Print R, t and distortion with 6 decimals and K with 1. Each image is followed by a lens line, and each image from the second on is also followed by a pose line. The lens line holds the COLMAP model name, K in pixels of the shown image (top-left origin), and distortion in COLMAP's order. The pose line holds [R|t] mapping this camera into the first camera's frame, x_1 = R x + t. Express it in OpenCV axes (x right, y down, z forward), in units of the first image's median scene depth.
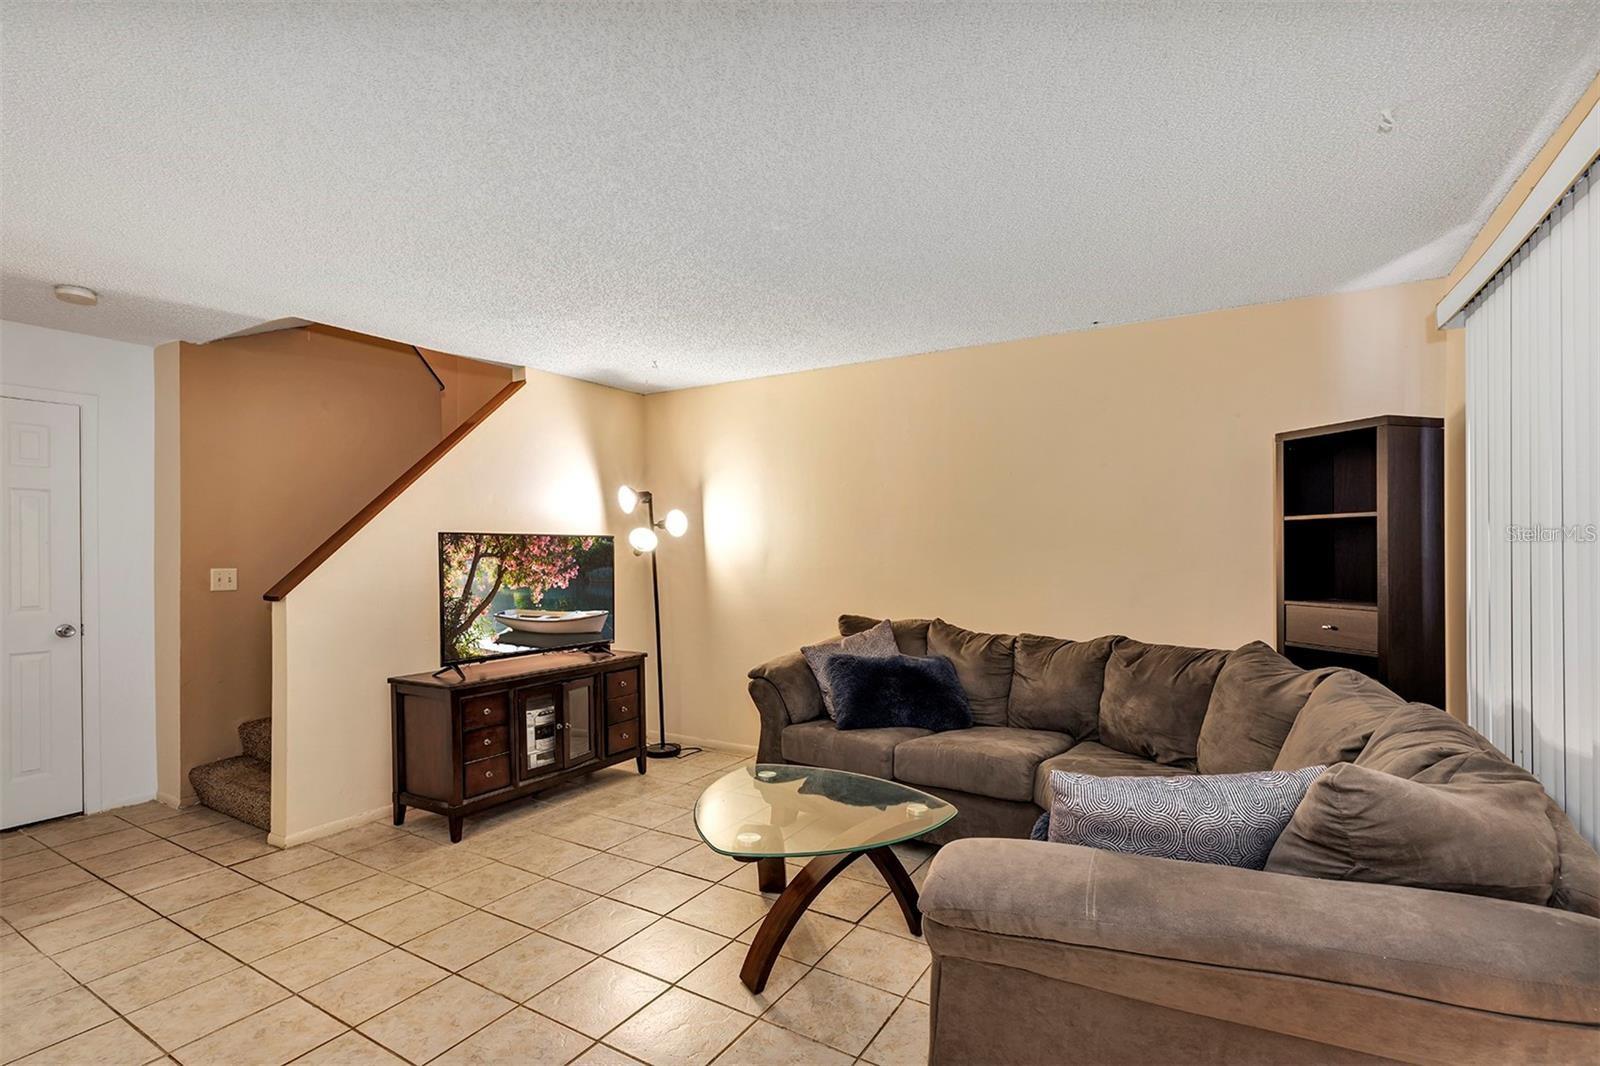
lens RADIAL K [[742.0, 0, 803.7], [0, 742.0, 536.7], [0, 0, 1]] dist [-0.000896, 0.000297]
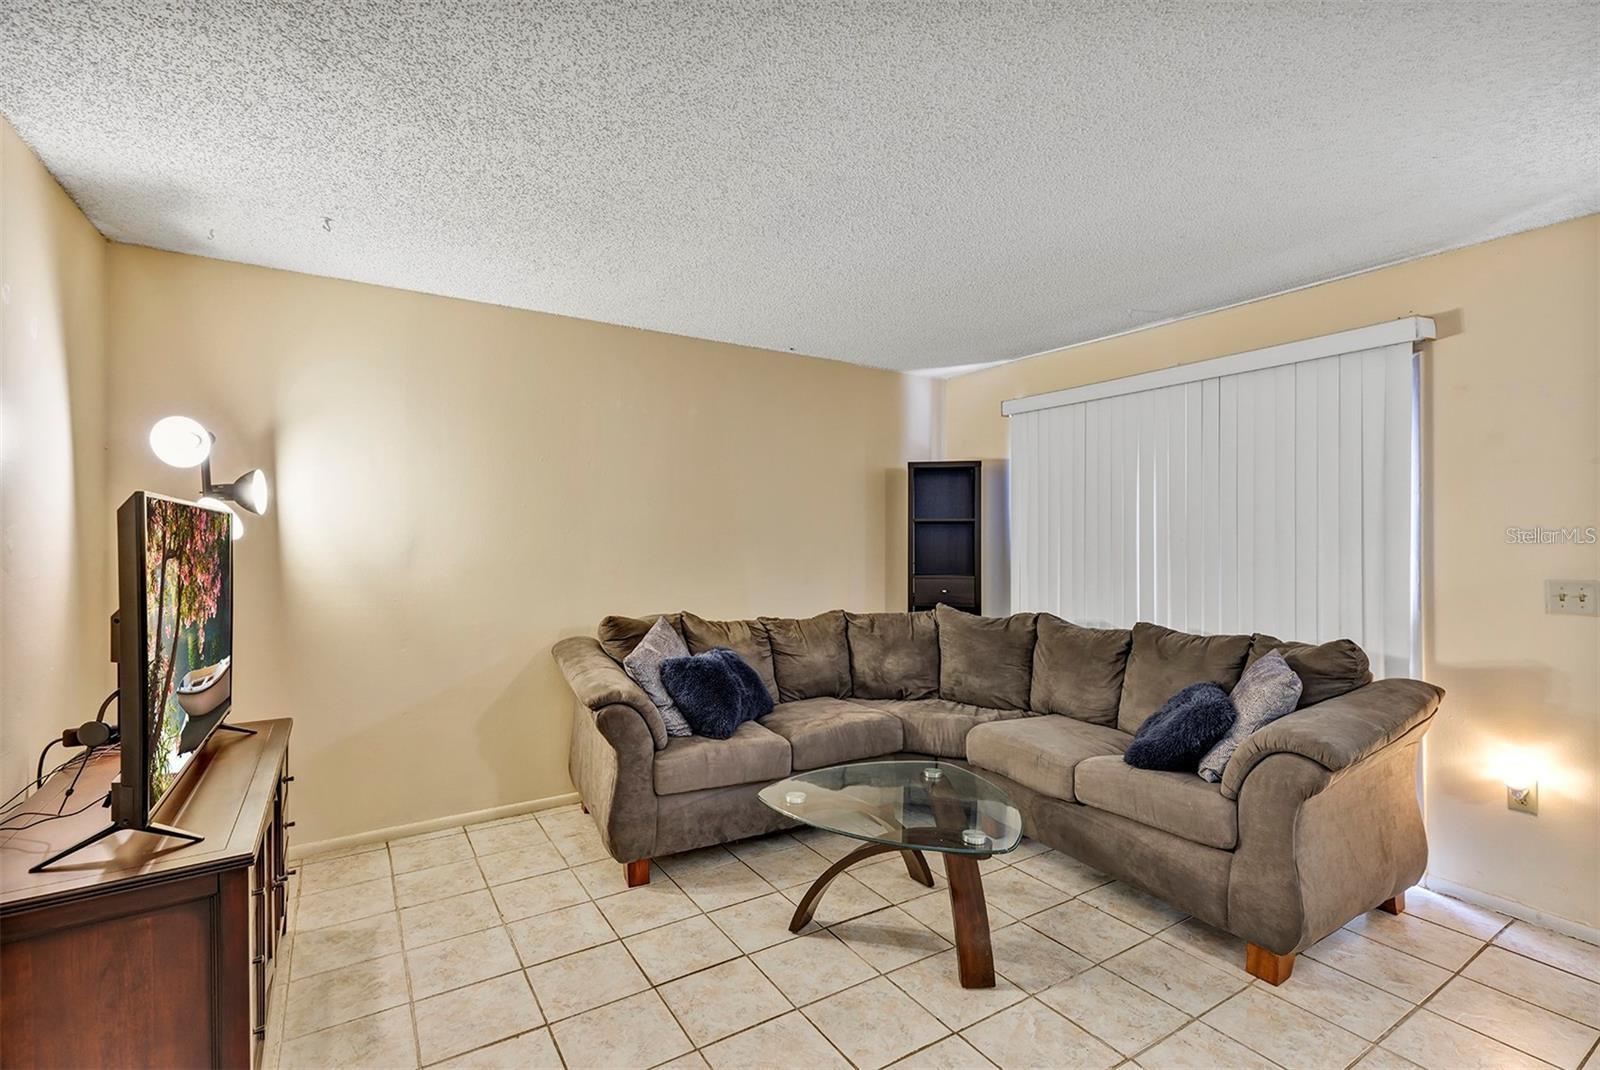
lens RADIAL K [[723.3, 0, 798.7], [0, 723.3, 537.9], [0, 0, 1]] dist [0.007374, 0.001029]
pose [[0.462434, 0.004098, 0.886644, -0.681907], [-0.016299, 0.999860, 0.003879, 0.010763], [-0.886504, -0.016245, 0.462436, 0.513692]]
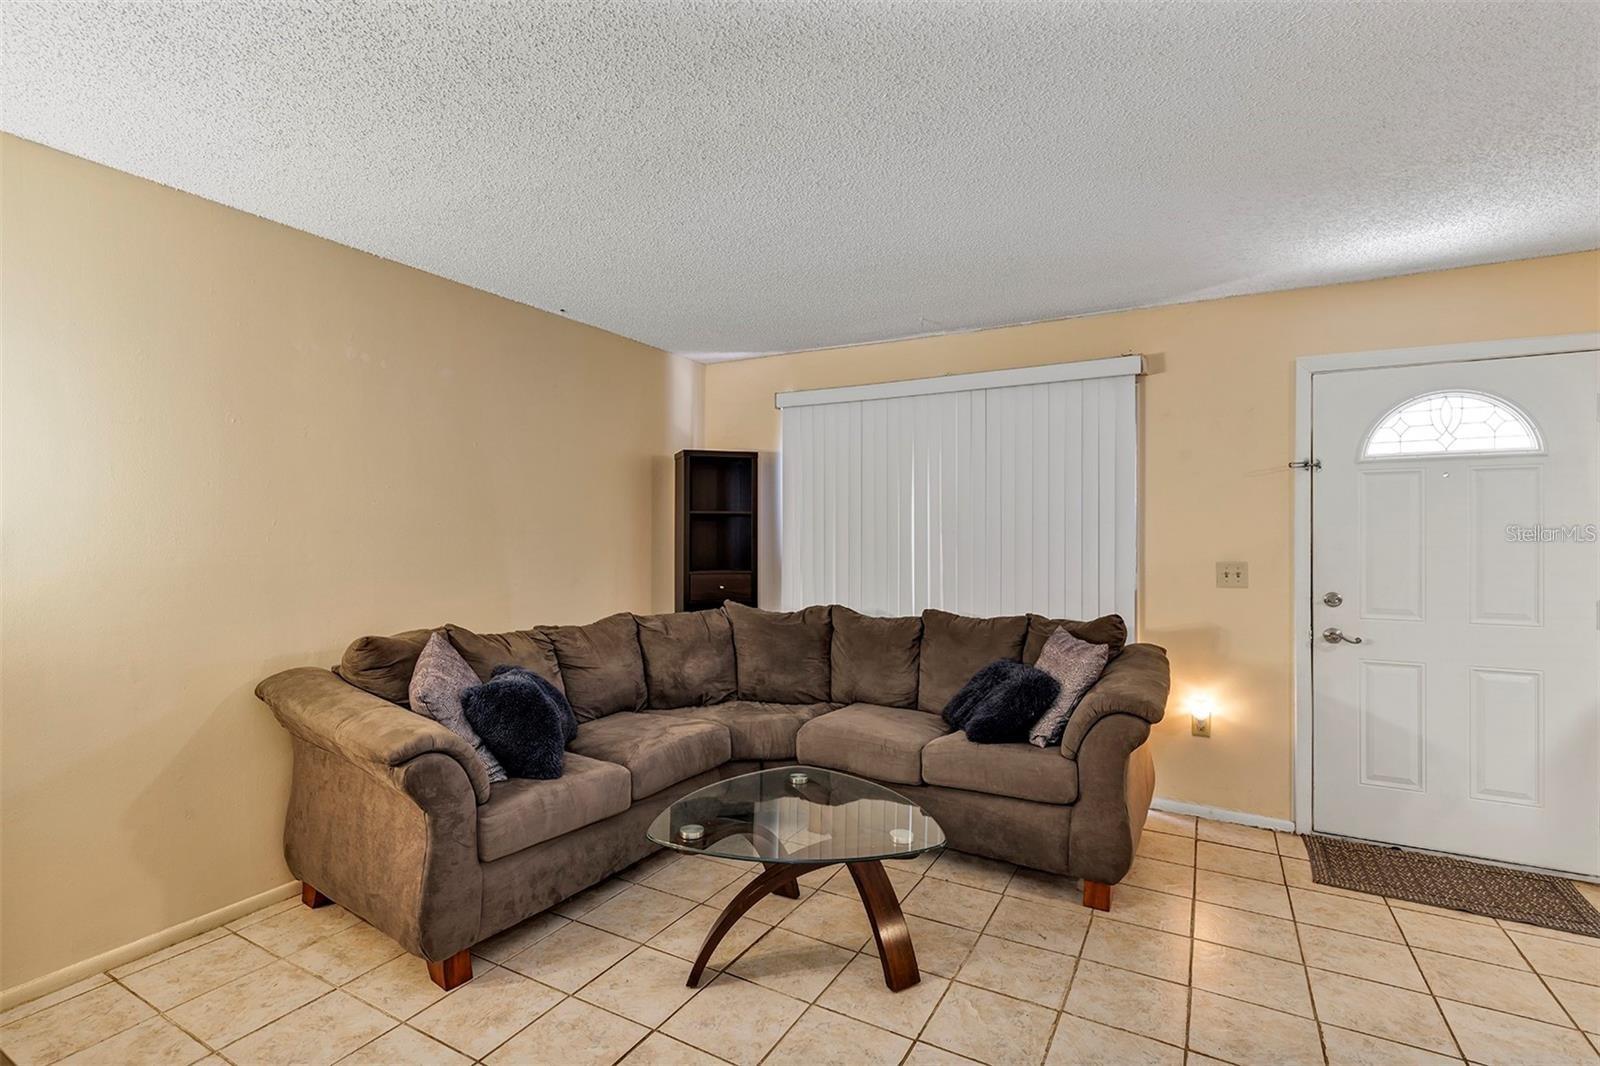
lens RADIAL K [[742.0, 0, 804.6], [0, 742.0, 538.2], [0, 0, 1]] dist [-0.000896, 0.000297]
pose [[-0.009522, -0.005136, 0.999941, -0.681351], [-0.014963, 0.999876, 0.004993, 0.014746], [-0.999843, -0.014914, -0.009597, 0.758692]]
